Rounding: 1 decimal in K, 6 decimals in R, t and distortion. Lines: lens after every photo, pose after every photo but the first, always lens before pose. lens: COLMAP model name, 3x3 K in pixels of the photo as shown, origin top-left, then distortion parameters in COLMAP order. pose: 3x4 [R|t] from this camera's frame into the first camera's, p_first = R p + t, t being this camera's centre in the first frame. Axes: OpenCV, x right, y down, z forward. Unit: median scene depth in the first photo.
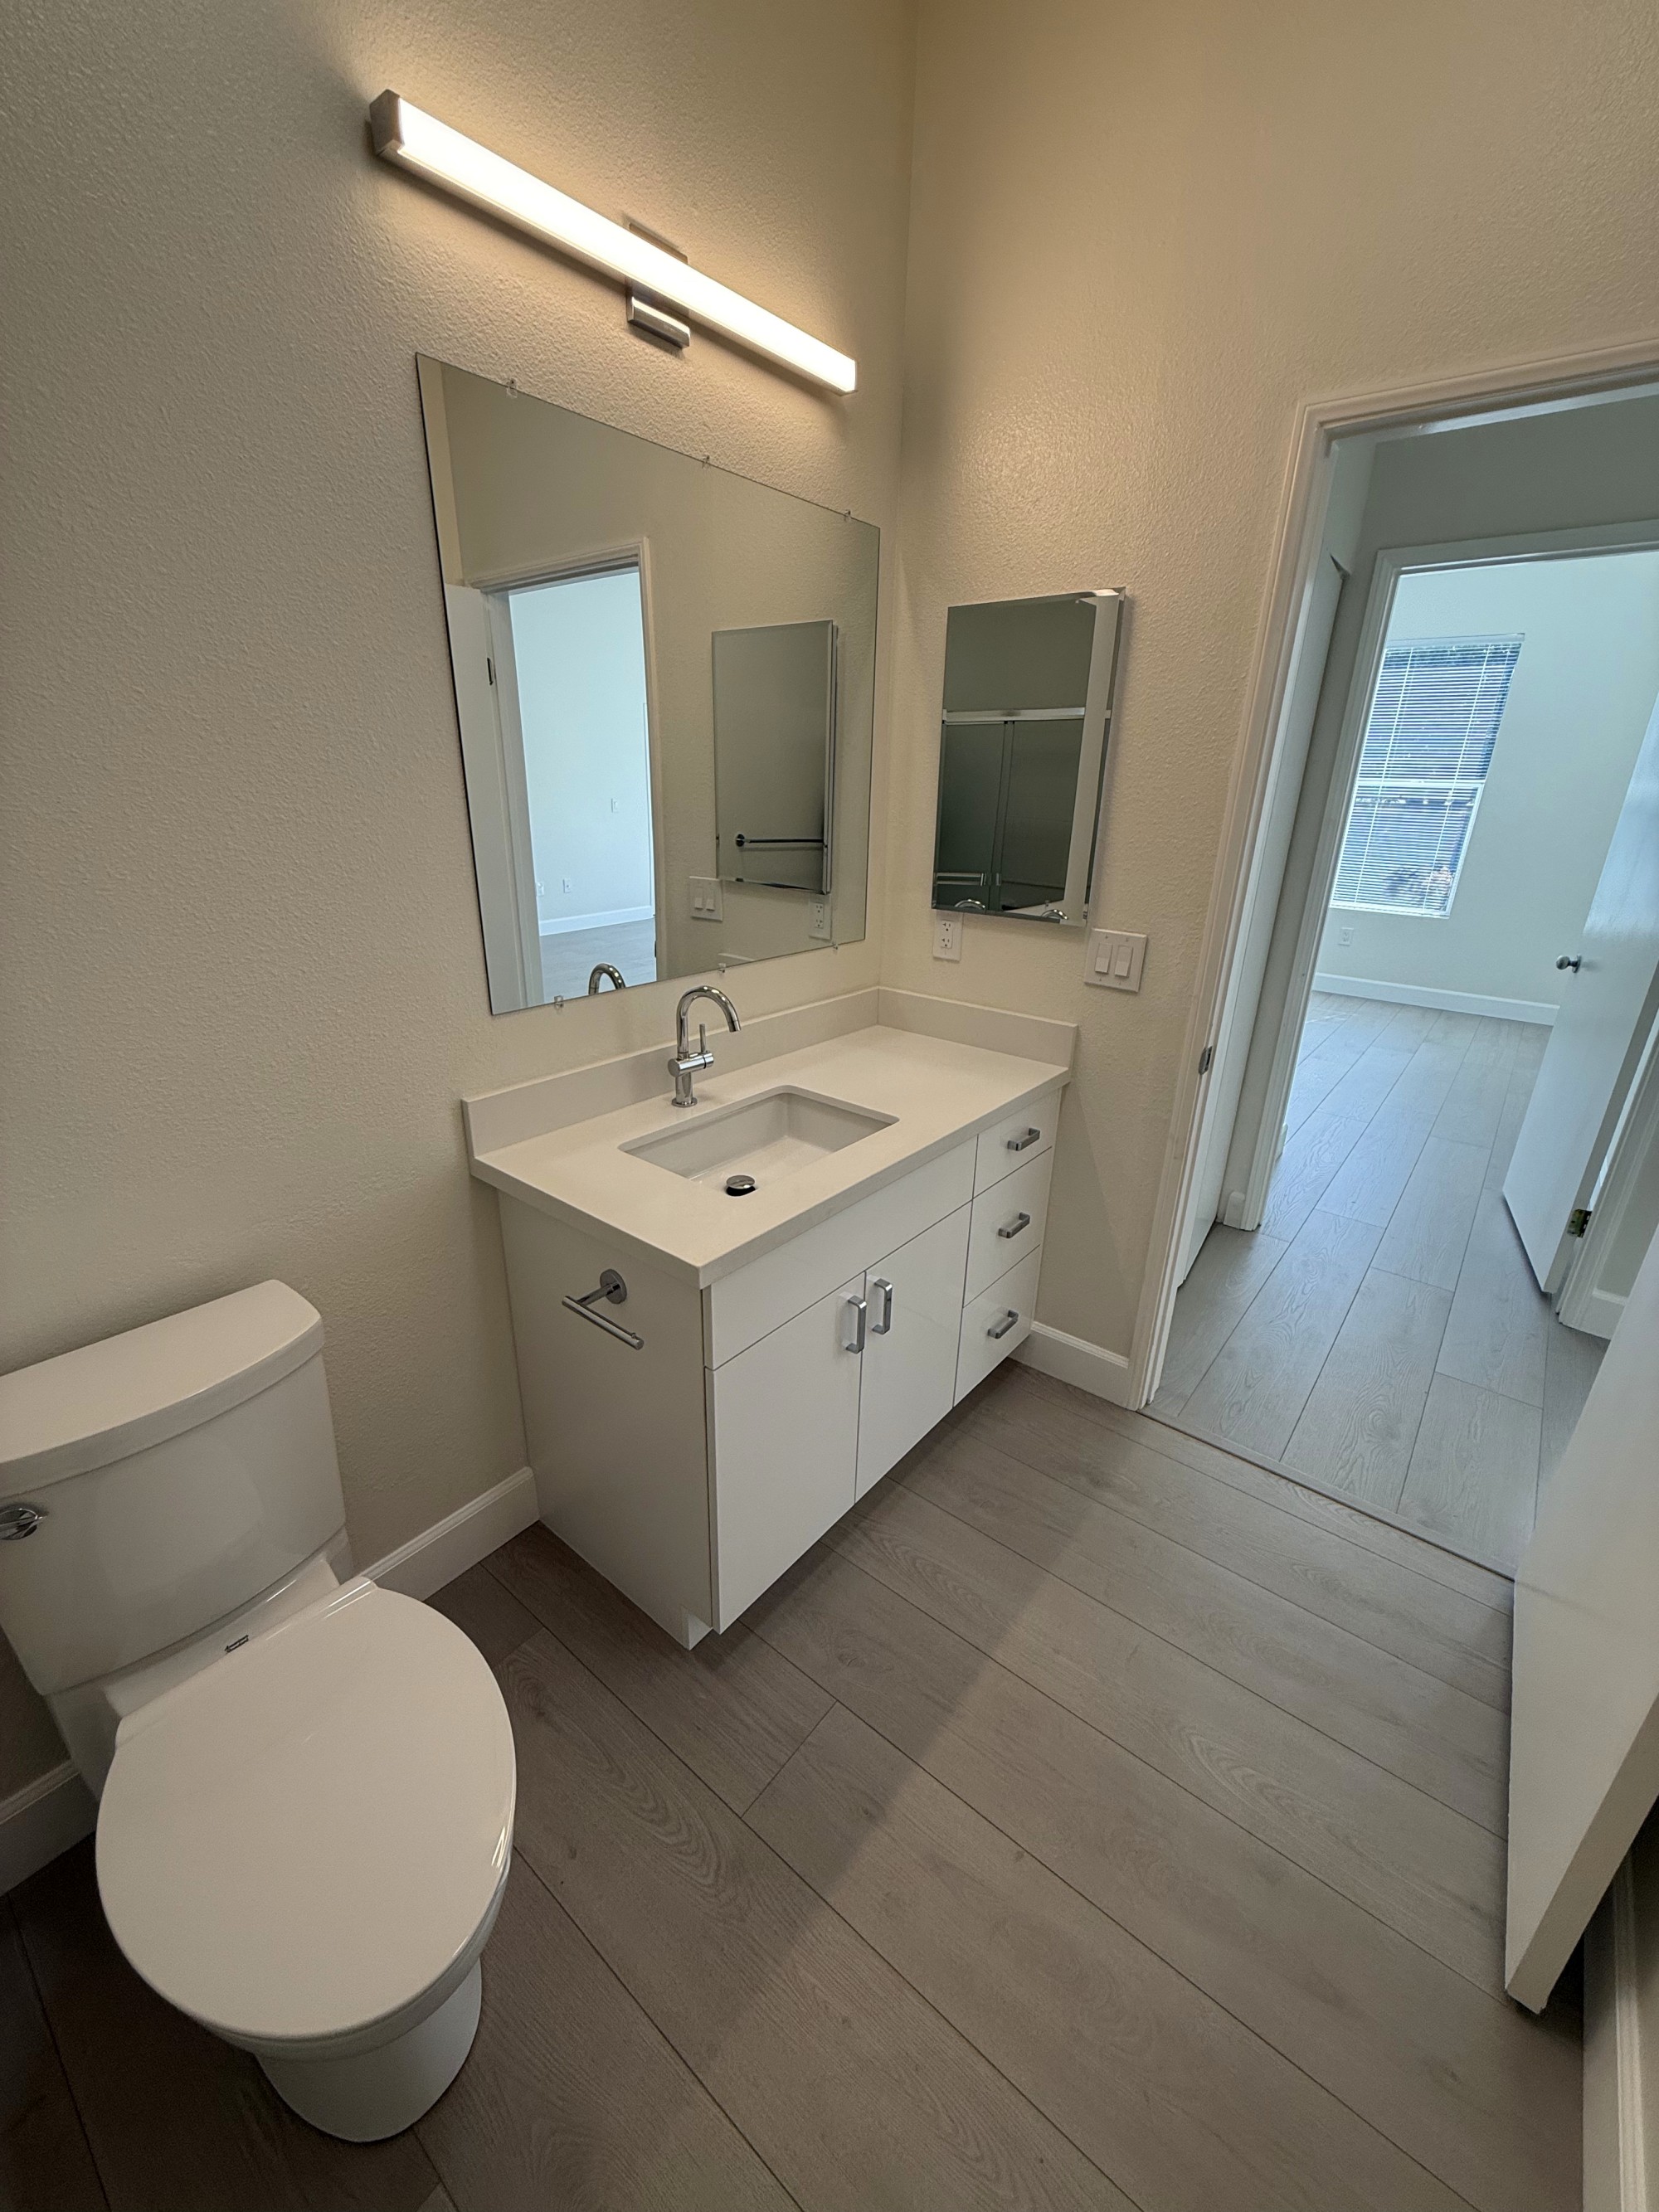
lens RADIAL K [[890.8, 0, 829.5], [0, 890.8, 1106.0], [0, 0, 1]] dist [0.000130, 0.000102]
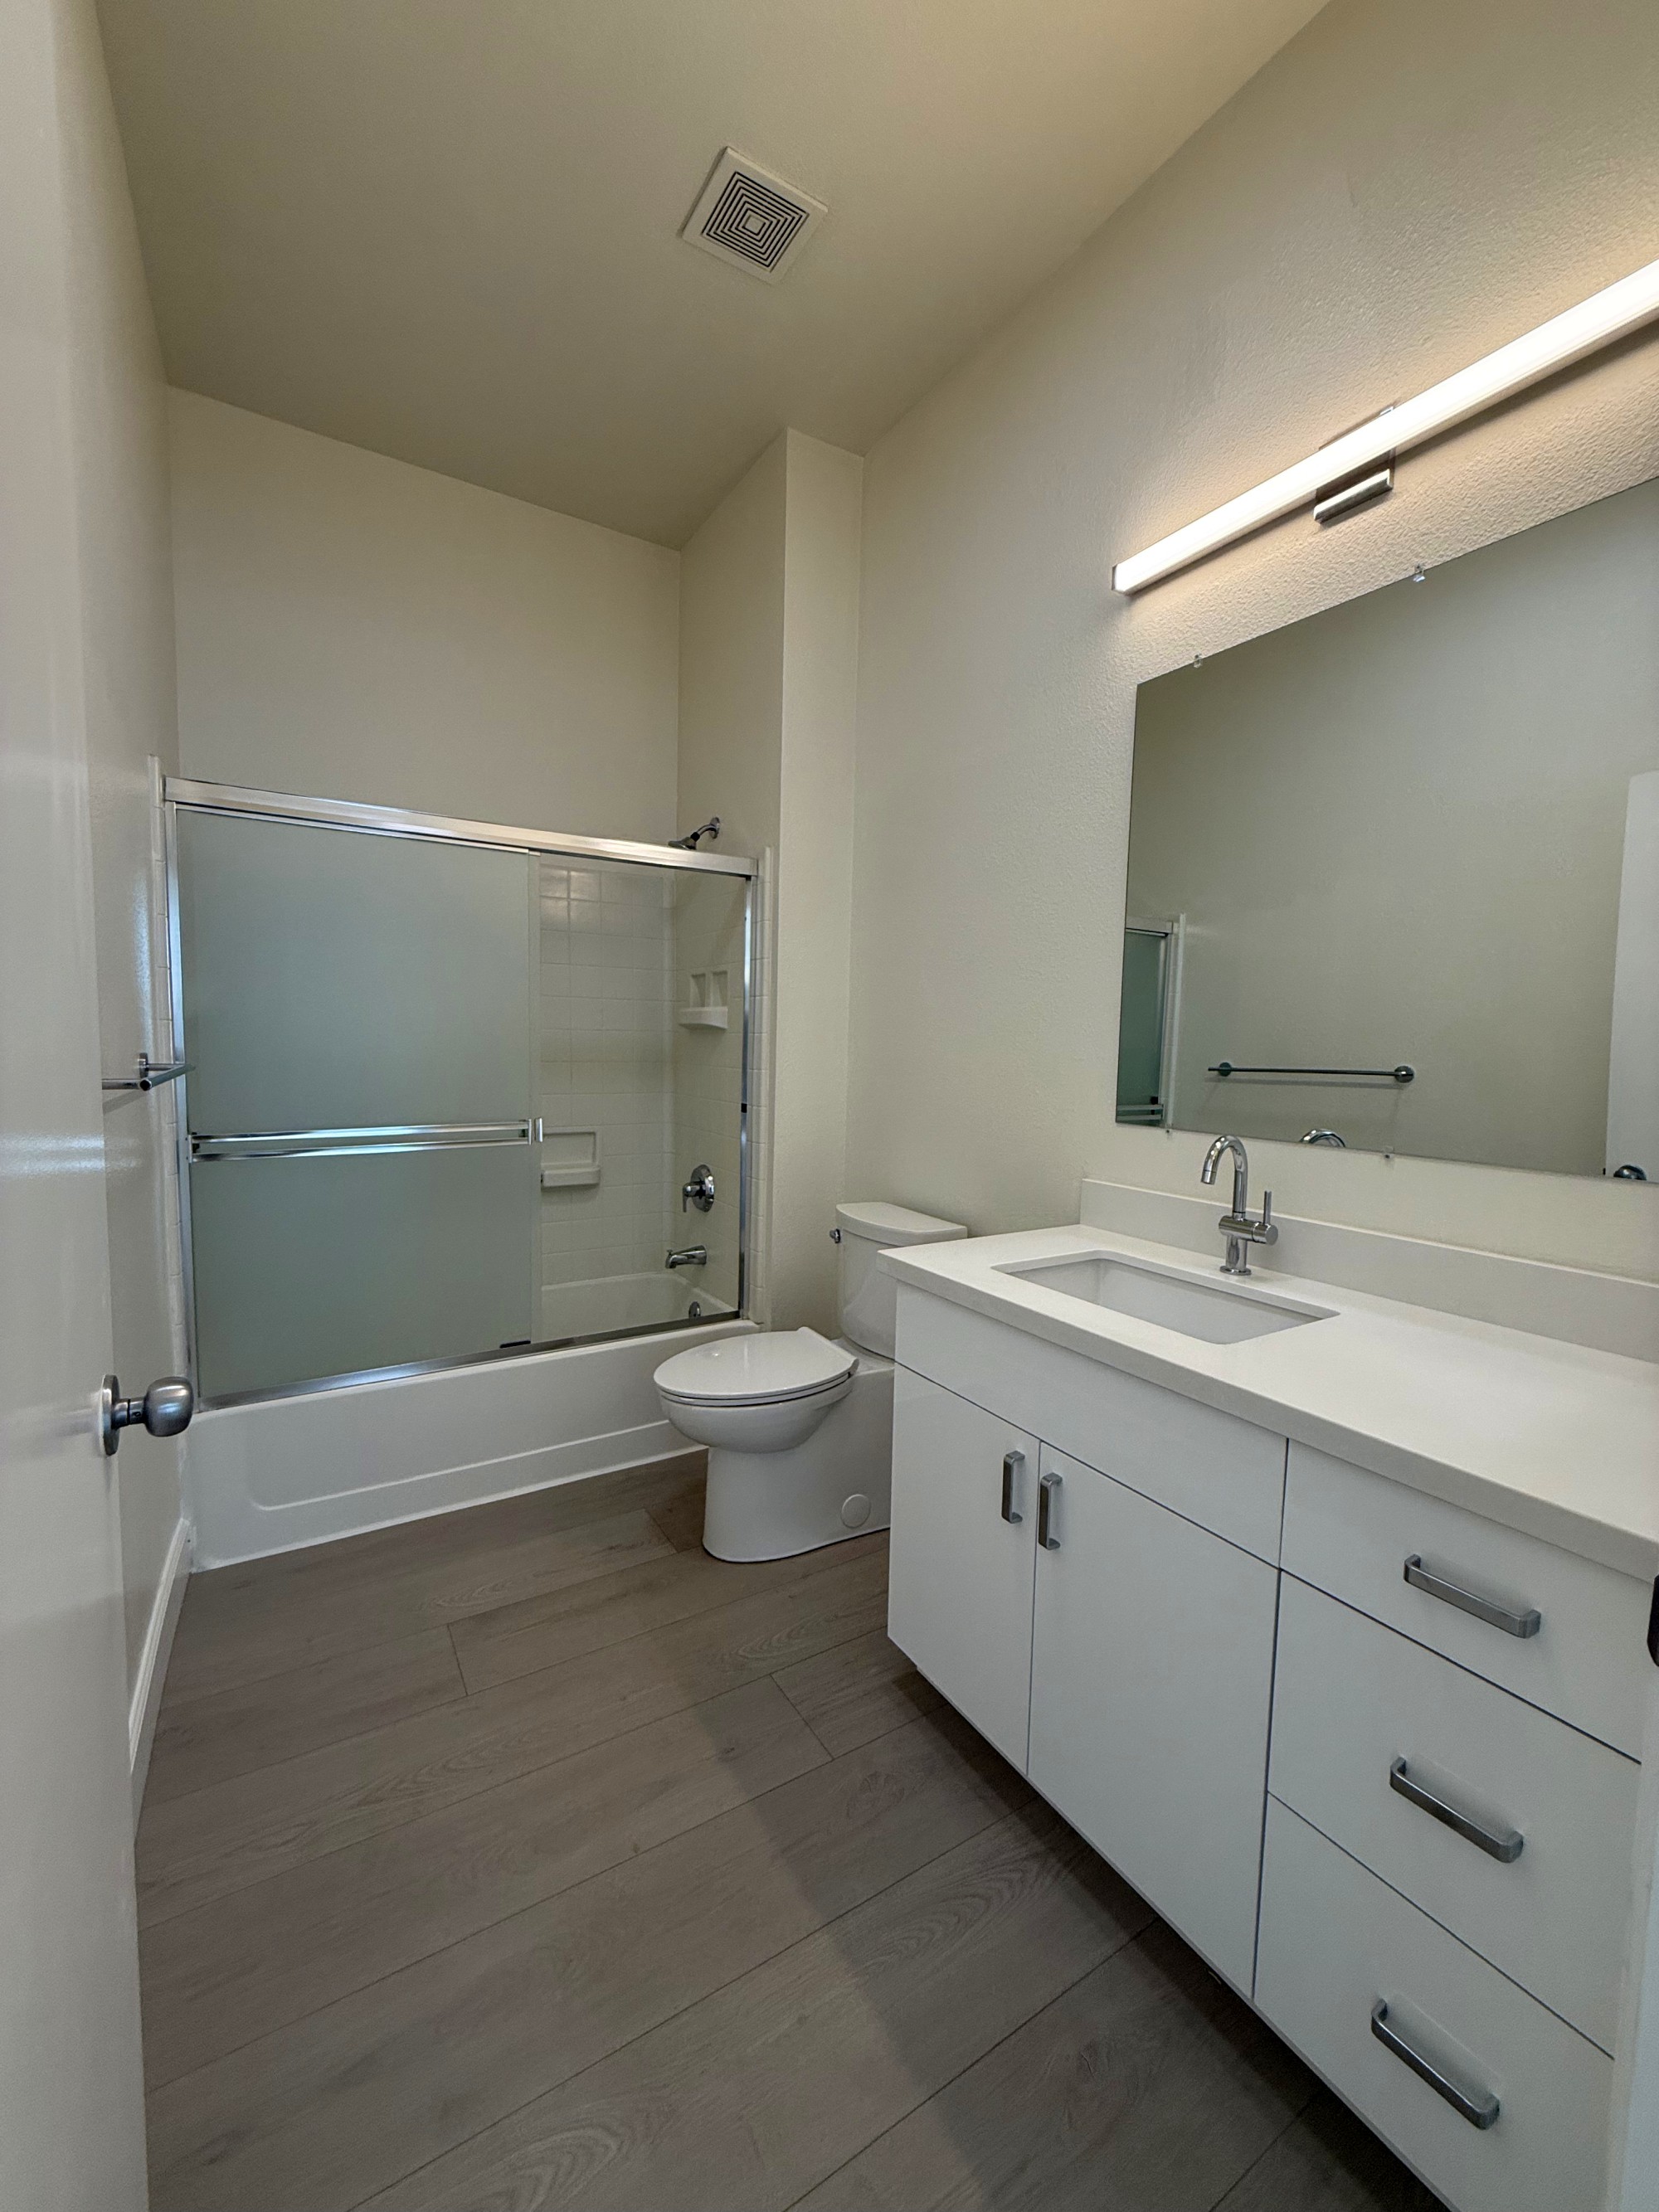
lens RADIAL K [[875.8, 0, 834.6], [0, 875.8, 1108.1], [0, 0, 1]] dist [-0.000433, -0.000053]
pose [[-0.330519, 0.041077, -0.942905, 0.951567], [-0.358640, 0.918645, 0.165735, -0.190803], [0.873003, 0.392942, -0.288898, 1.028578]]
